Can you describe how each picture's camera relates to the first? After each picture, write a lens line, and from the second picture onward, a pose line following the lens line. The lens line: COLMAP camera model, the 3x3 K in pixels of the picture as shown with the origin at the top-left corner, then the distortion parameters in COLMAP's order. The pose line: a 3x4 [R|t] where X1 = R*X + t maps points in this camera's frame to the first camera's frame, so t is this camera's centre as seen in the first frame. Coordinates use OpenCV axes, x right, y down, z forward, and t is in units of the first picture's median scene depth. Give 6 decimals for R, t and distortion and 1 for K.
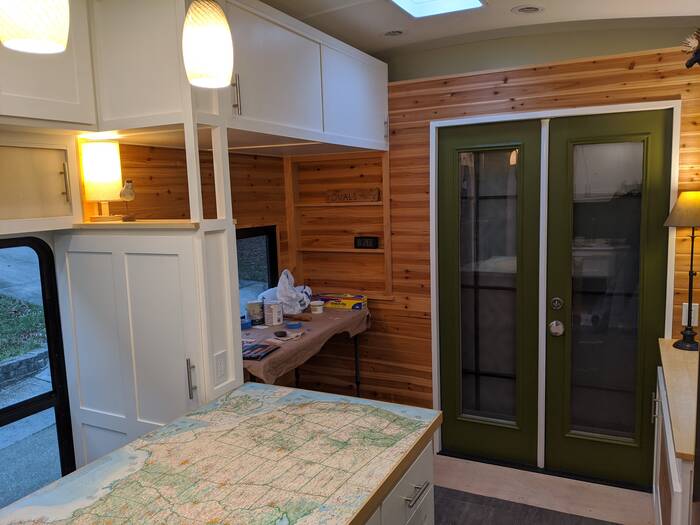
lens RADIAL K [[558.7, 0, 356.4], [0, 558.7, 252.6], [0, 0, 1]] dist [0.029664, -0.062708]
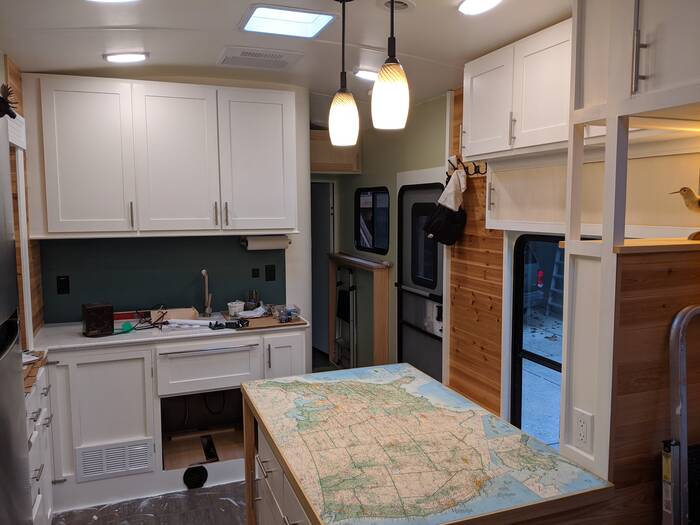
lens RADIAL K [[558.7, 0, 343.5], [0, 558.7, 261.1], [0, 0, 1]] dist [0.029664, -0.062708]
pose [[-0.695703, 0.105888, -0.710482, 0.579057], [-0.052334, 0.978976, 0.197149, -0.181390], [0.716420, 0.174340, -0.675535, 1.388456]]
